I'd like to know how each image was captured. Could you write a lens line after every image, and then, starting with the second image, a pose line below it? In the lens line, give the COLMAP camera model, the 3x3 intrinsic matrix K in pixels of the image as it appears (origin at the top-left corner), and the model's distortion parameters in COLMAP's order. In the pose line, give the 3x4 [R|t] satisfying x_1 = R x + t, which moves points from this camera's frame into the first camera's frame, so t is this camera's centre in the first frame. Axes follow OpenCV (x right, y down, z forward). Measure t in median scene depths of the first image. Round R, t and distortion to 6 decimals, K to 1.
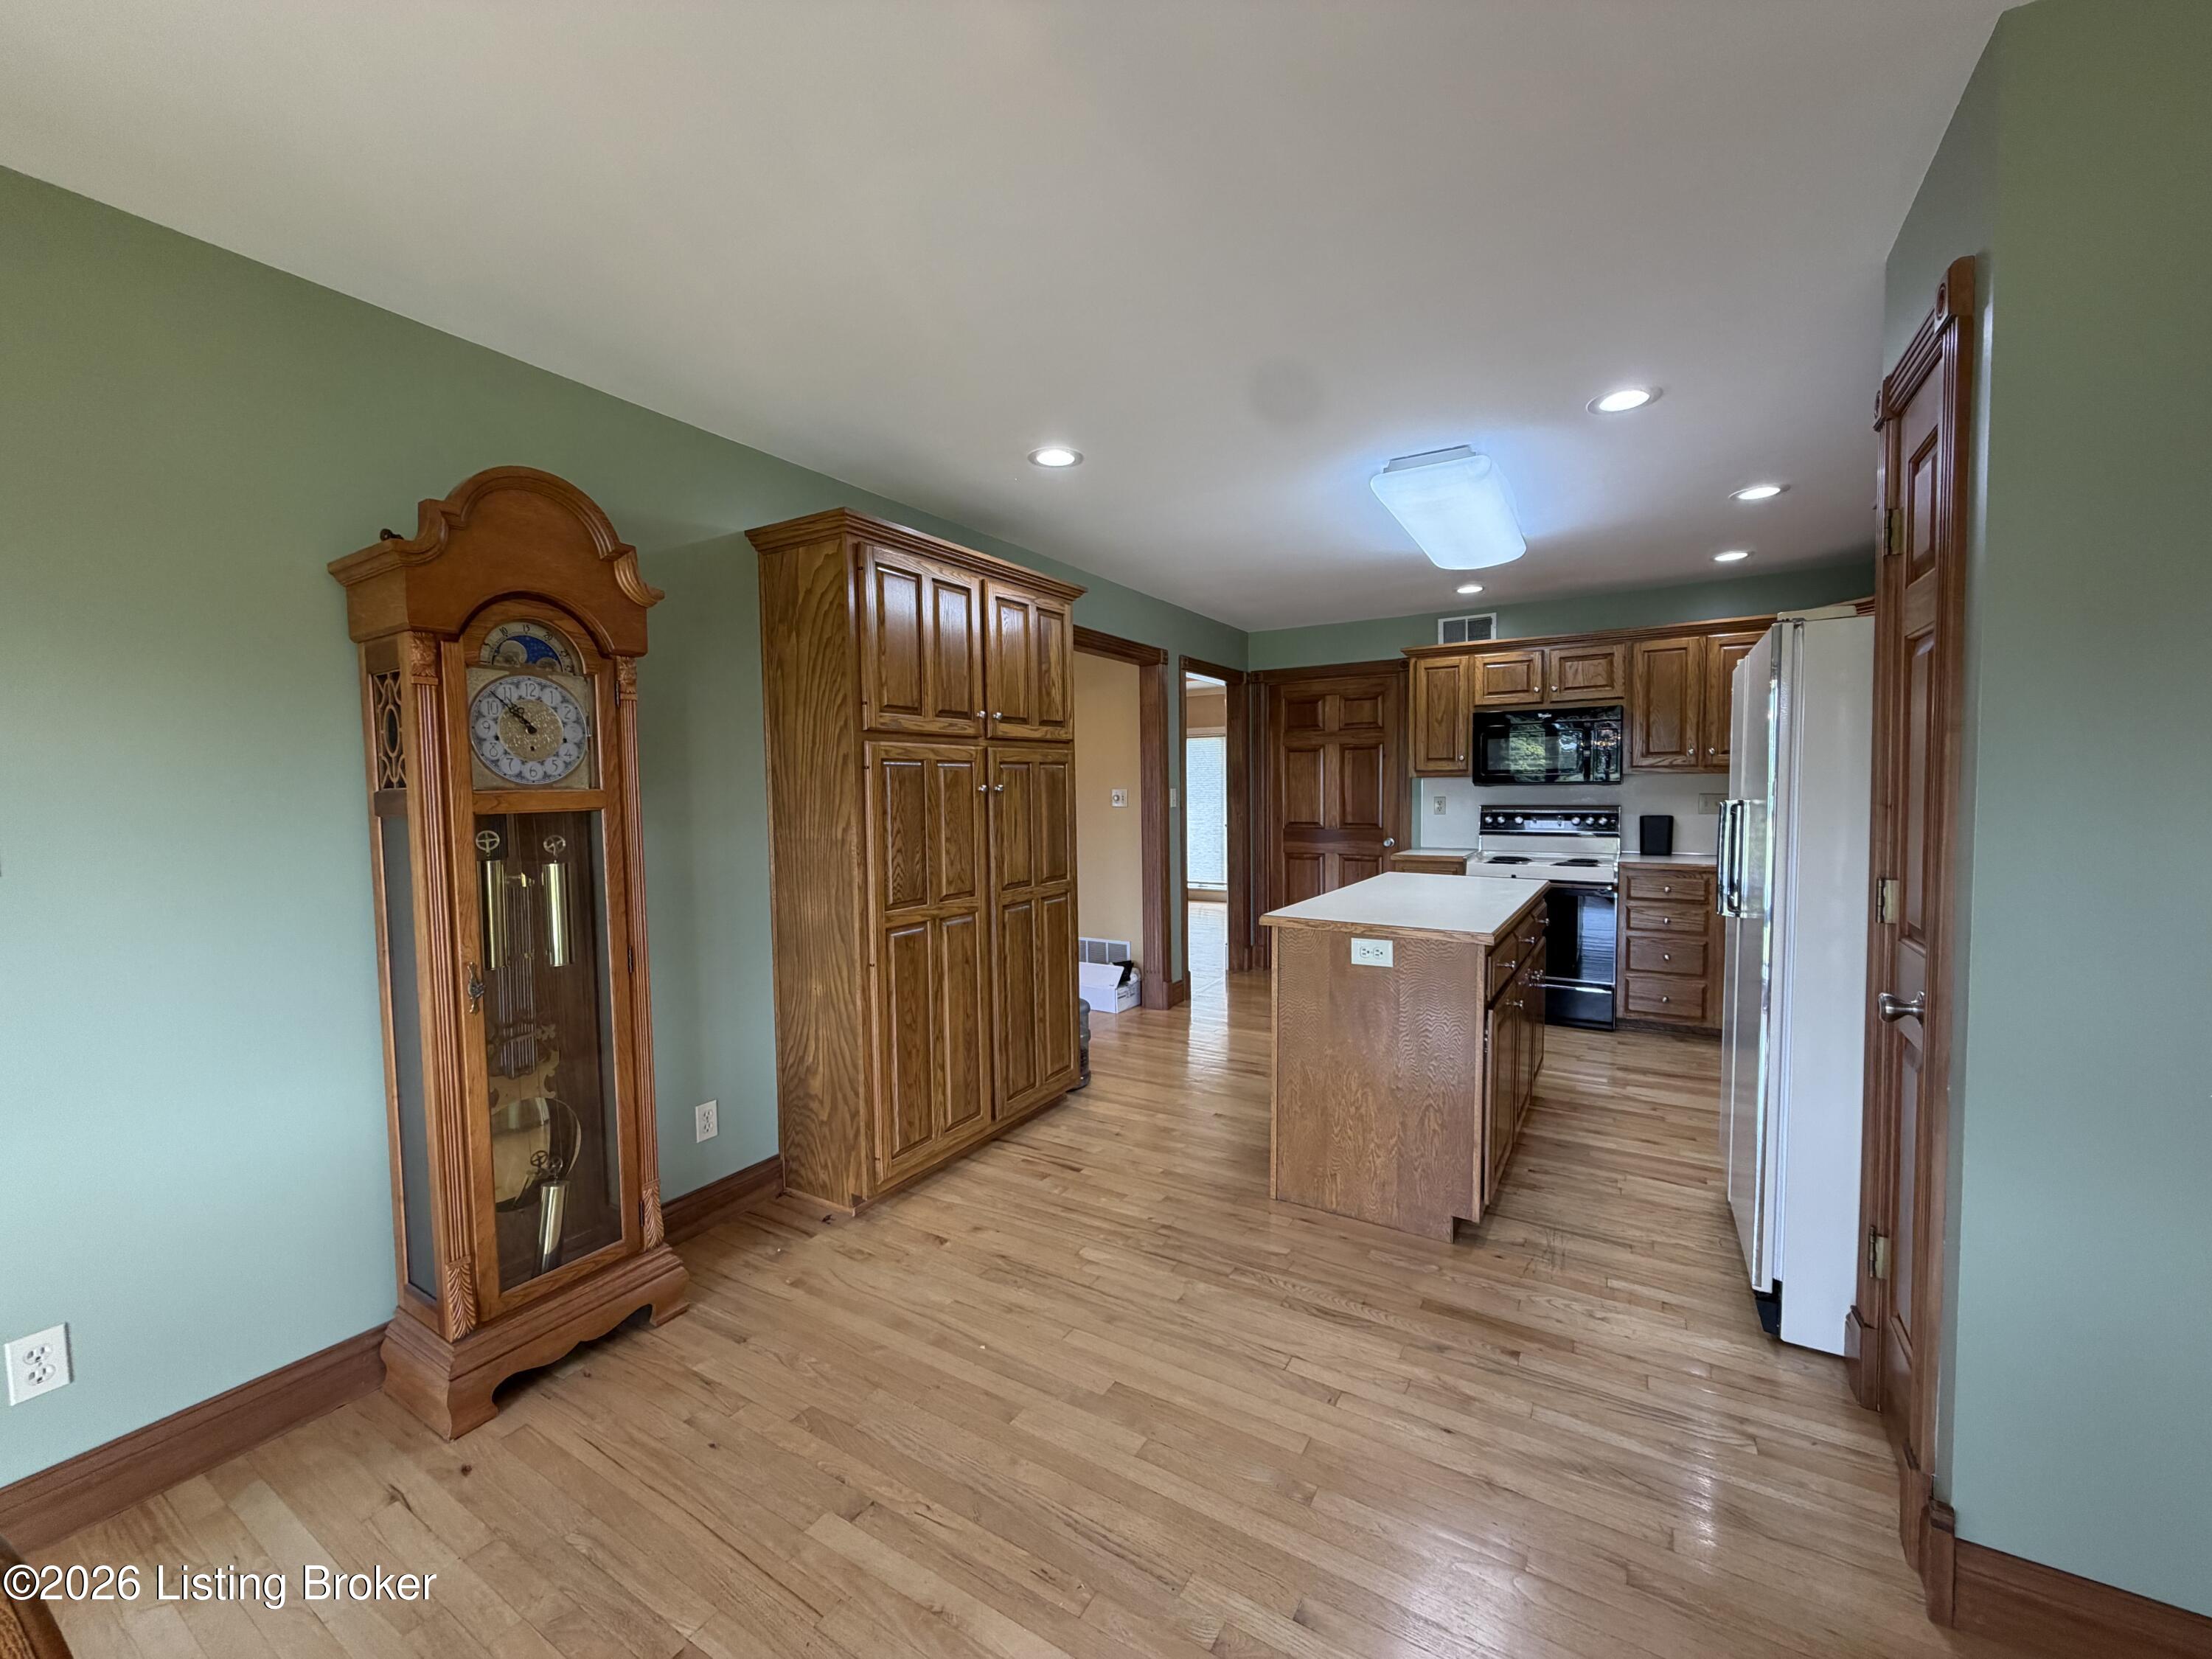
lens RADIAL K [[881.9, 0, 1102.5], [0, 881.9, 830.9], [0, 0, 1]] dist [0.000268, 0.000083]
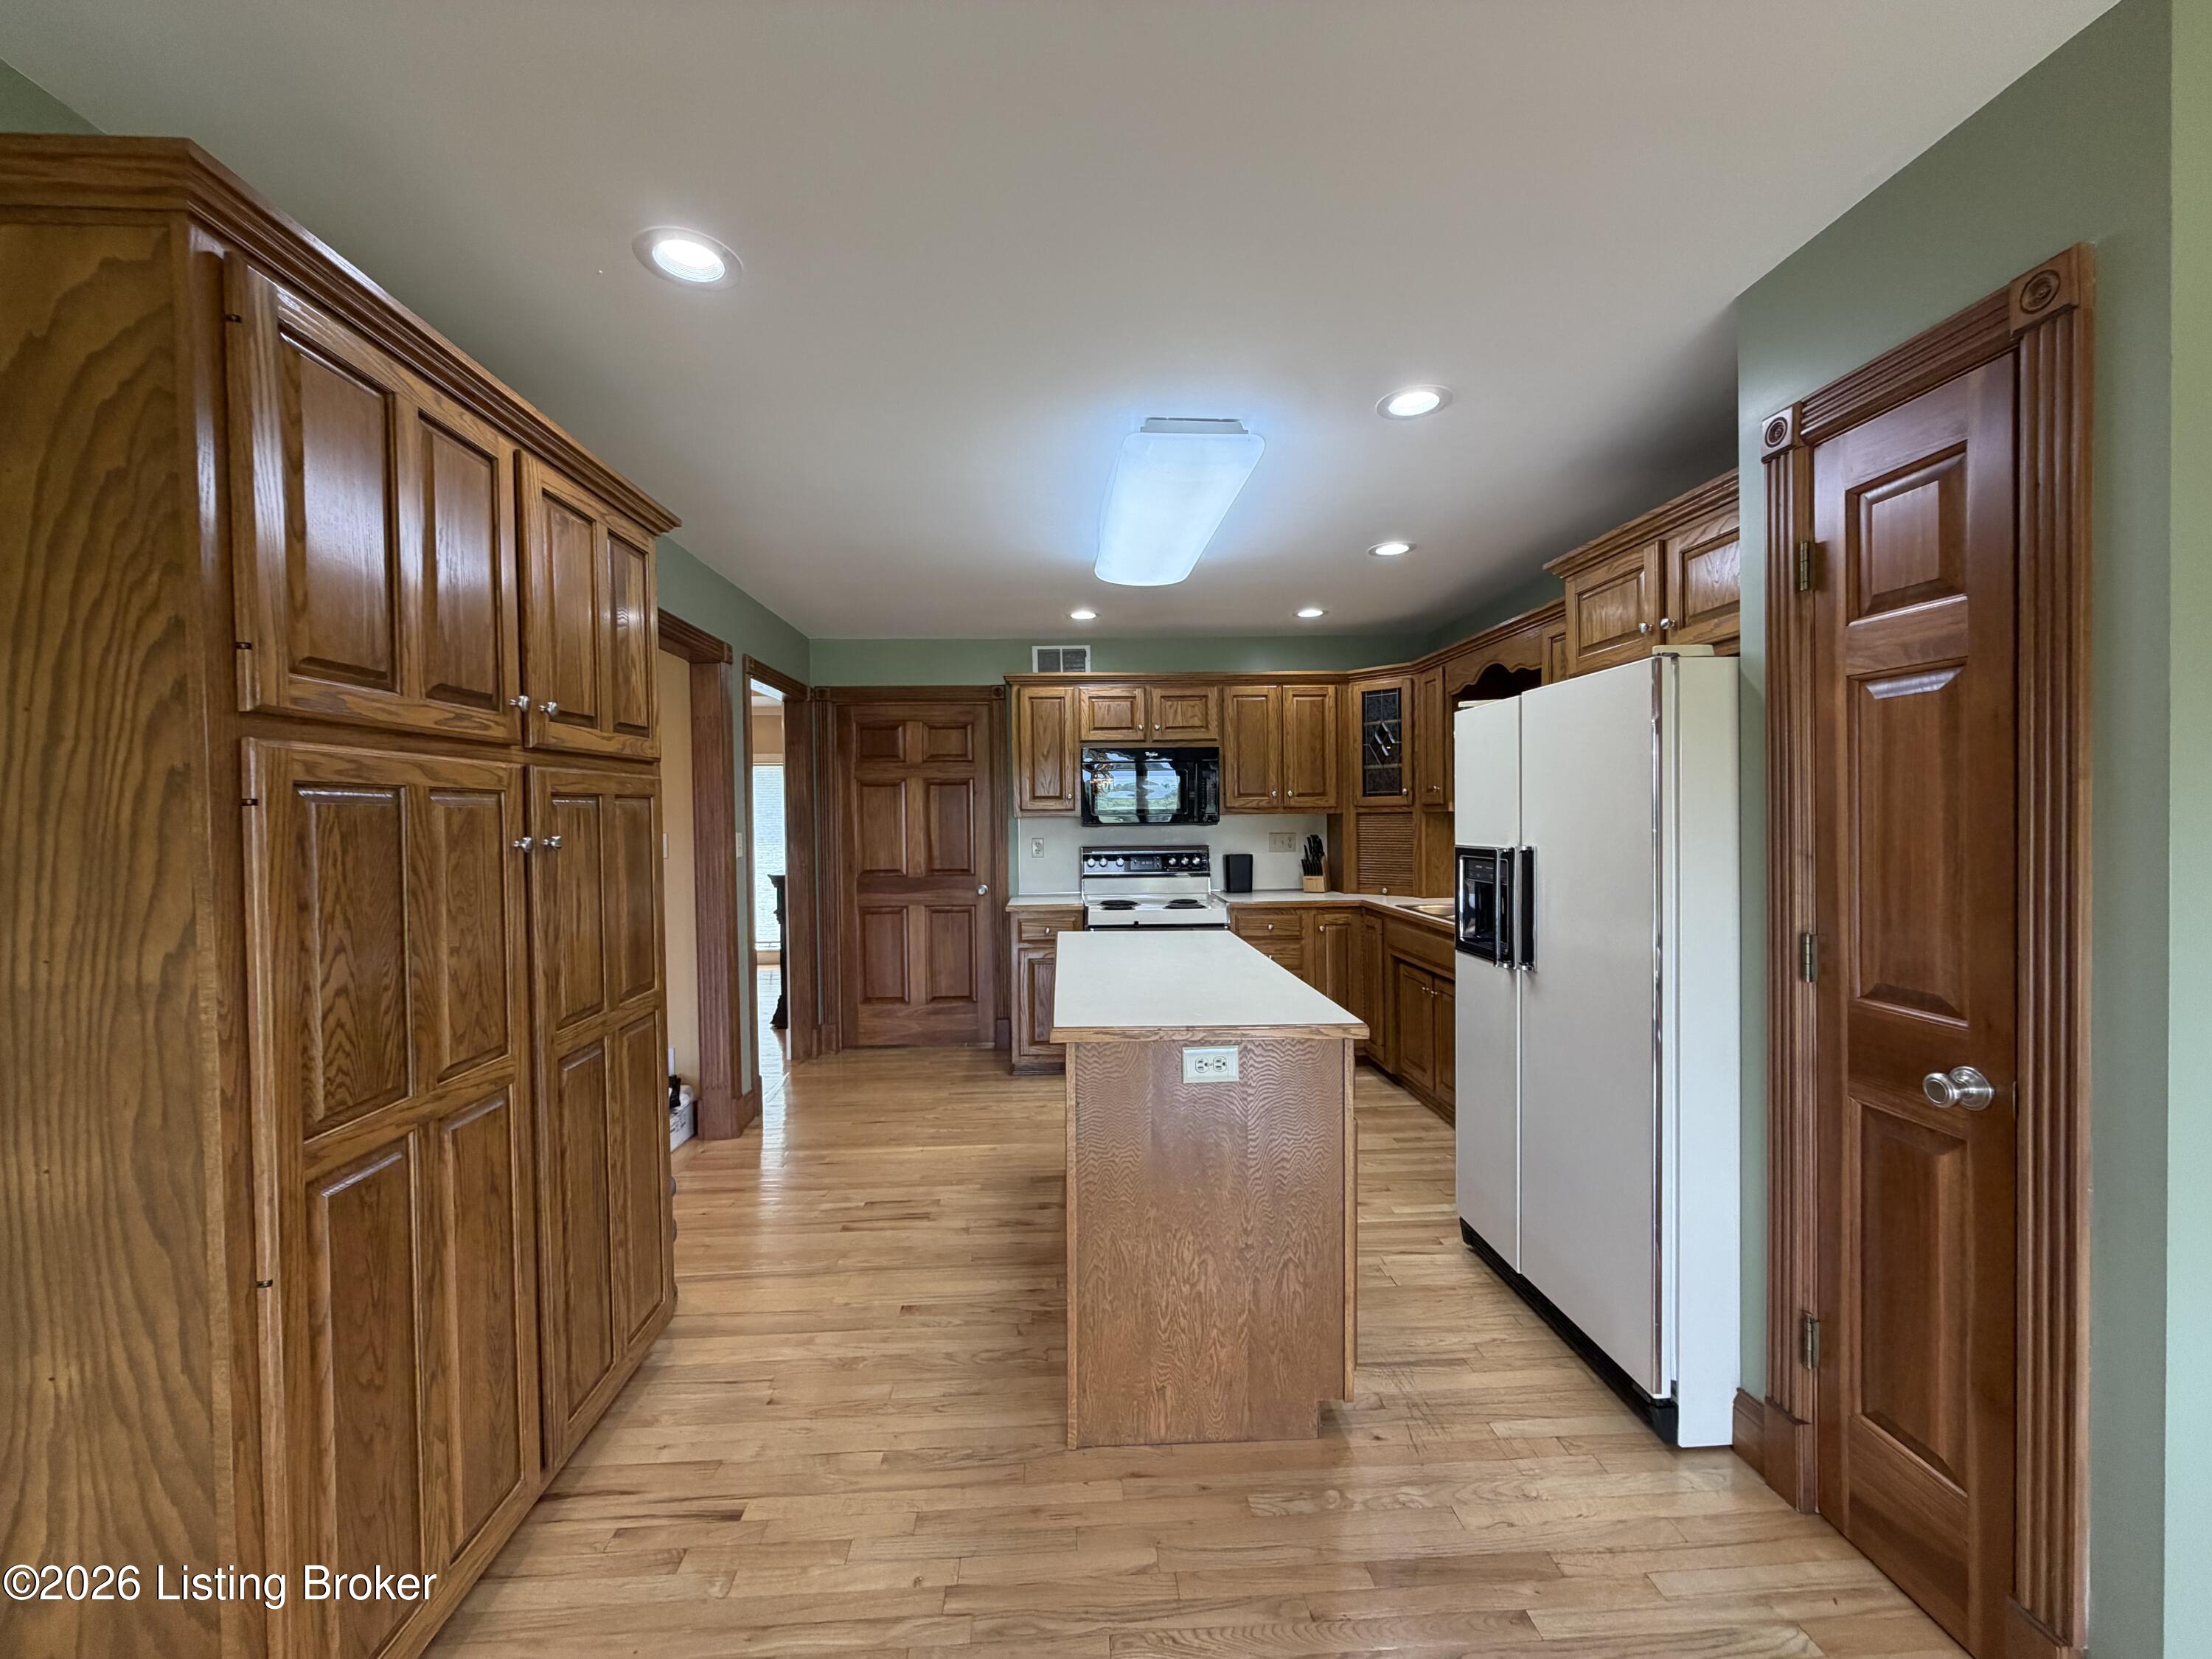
lens RADIAL K [[881.9, 0, 1102.5], [0, 881.9, 830.9], [0, 0, 1]] dist [0.000268, 0.000083]
pose [[0.824838, -0.008456, 0.565306, -0.150557], [0.031608, 0.999014, -0.031175, -0.029097], [-0.564485, 0.043582, 0.824292, 0.382511]]
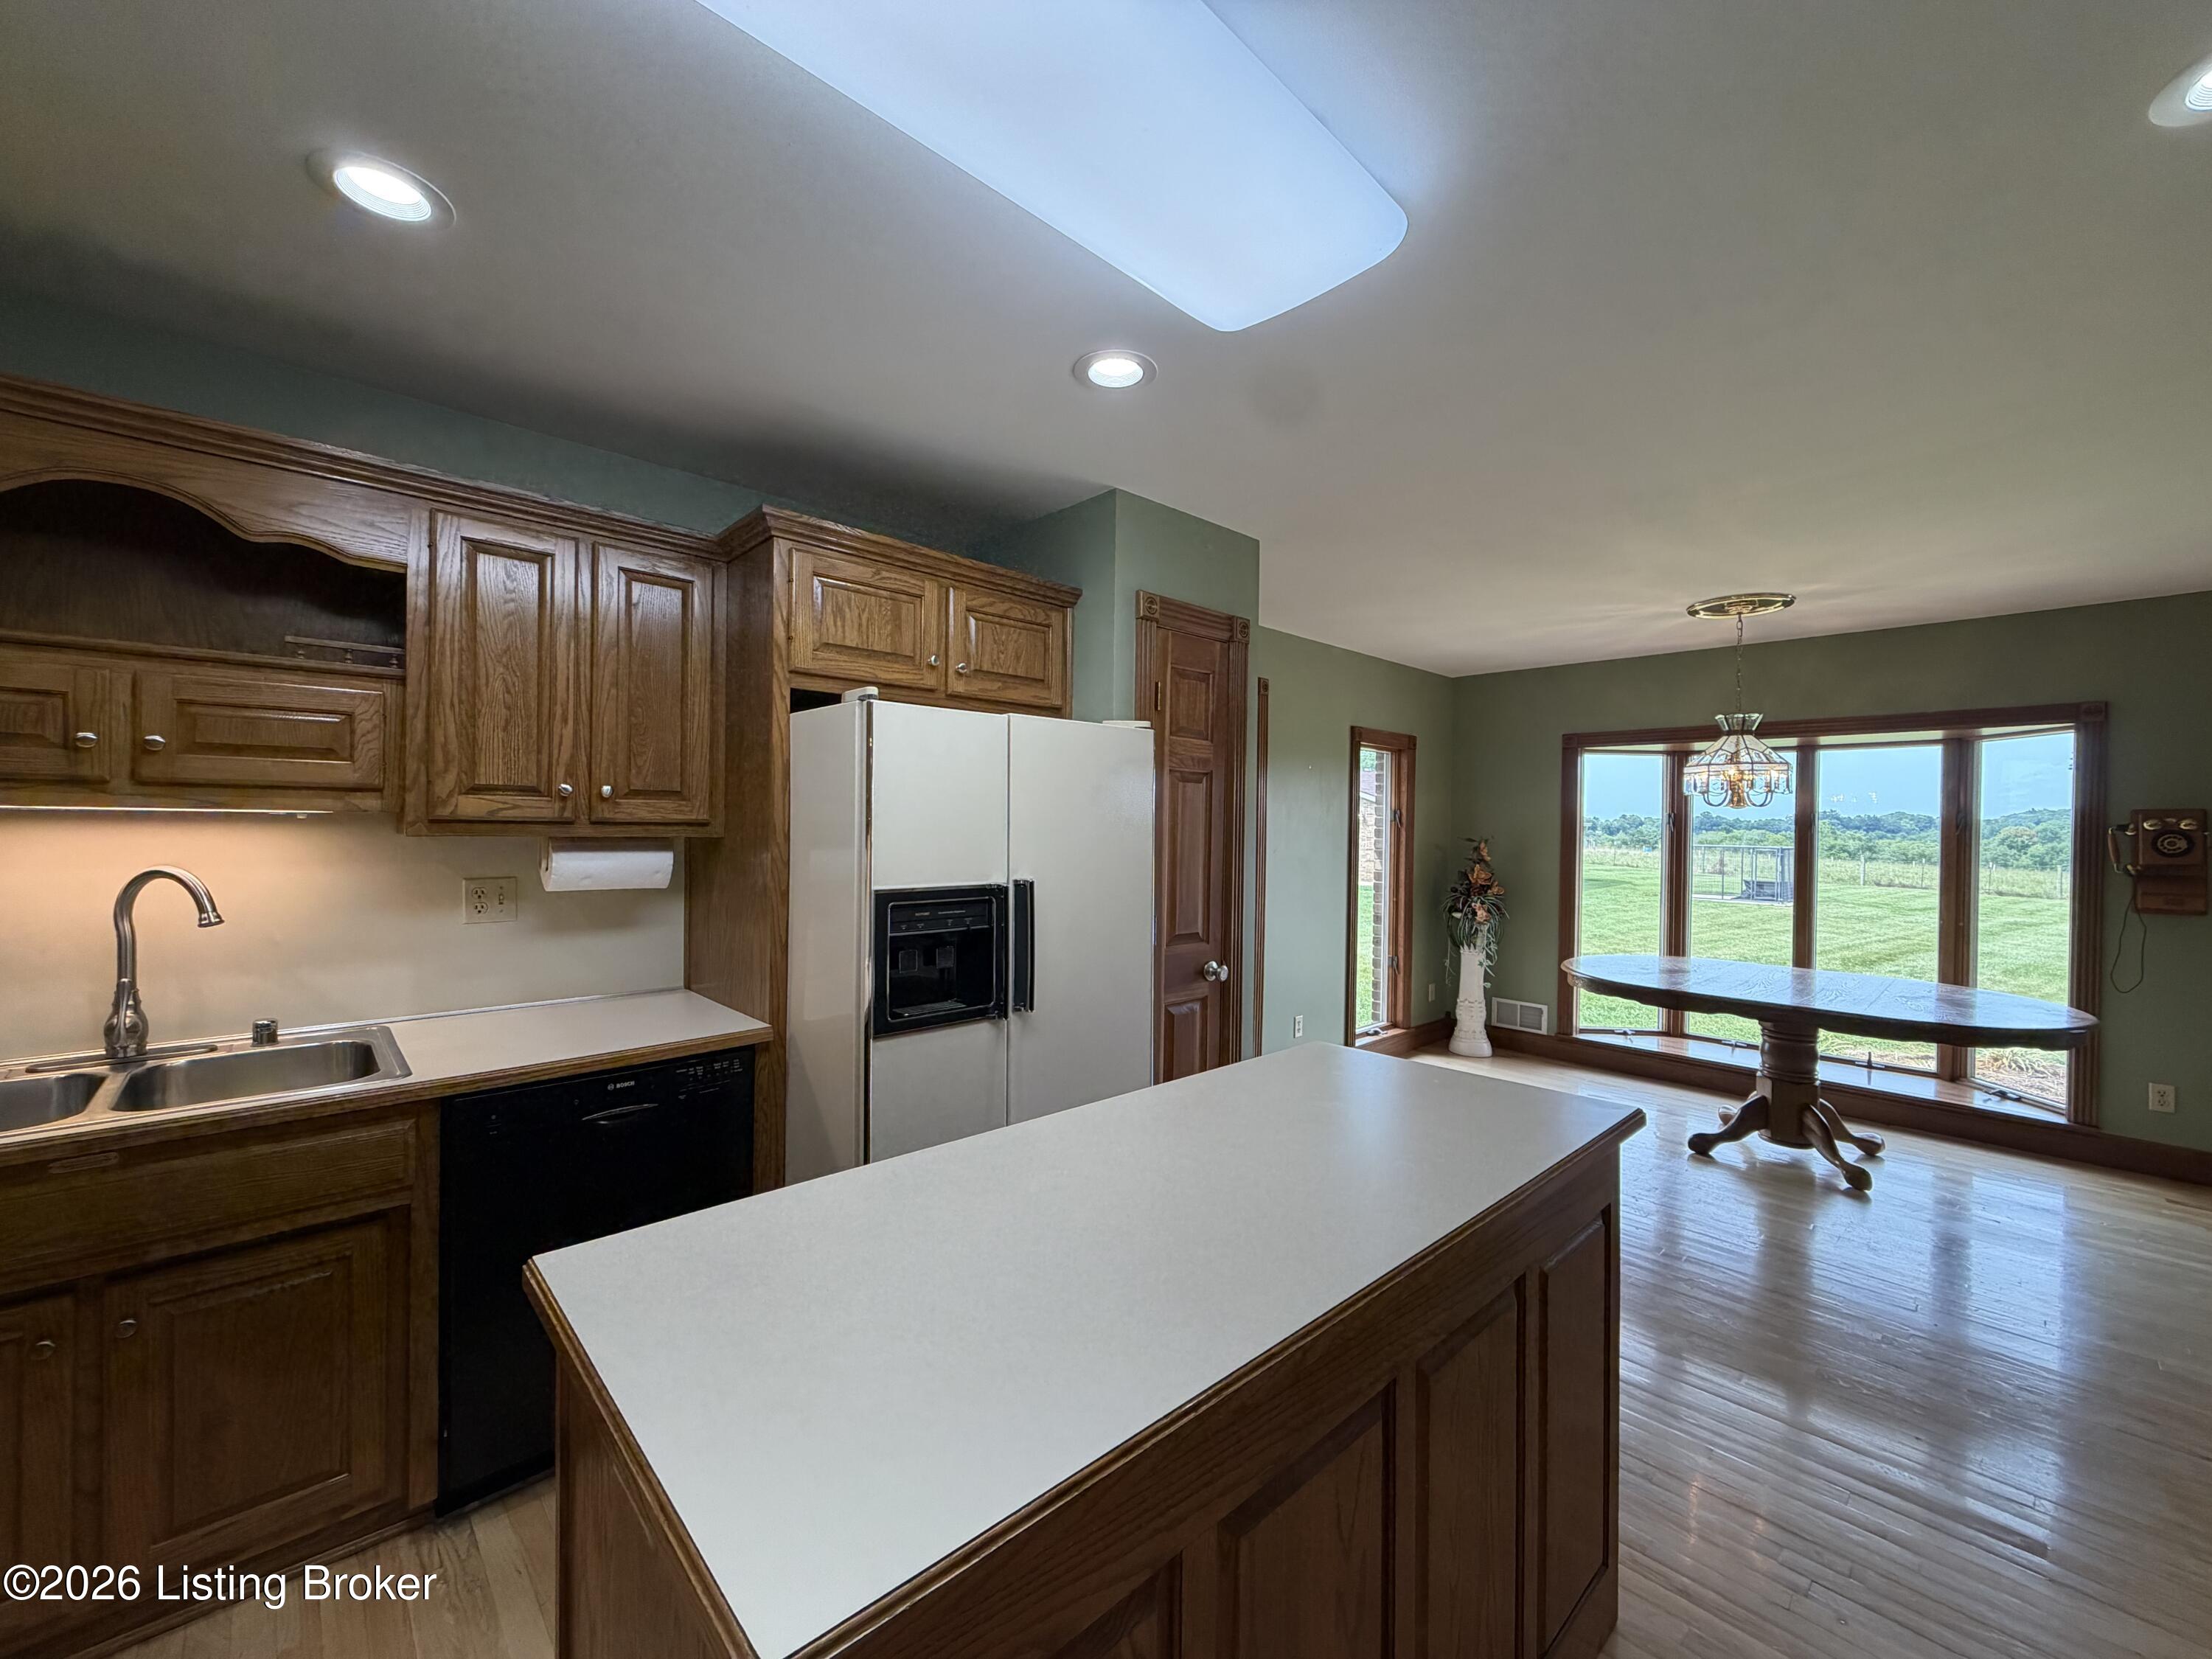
lens RADIAL K [[880.7, 0, 1103.7], [0, 880.7, 831.3], [0, 0, 1]] dist [0.000546, -0.000036]
pose [[-0.962707, -0.003122, 0.270528, 0.325049], [0.010886, 0.998677, 0.050266, -0.102283], [-0.270326, 0.051336, -0.961399, 1.472264]]
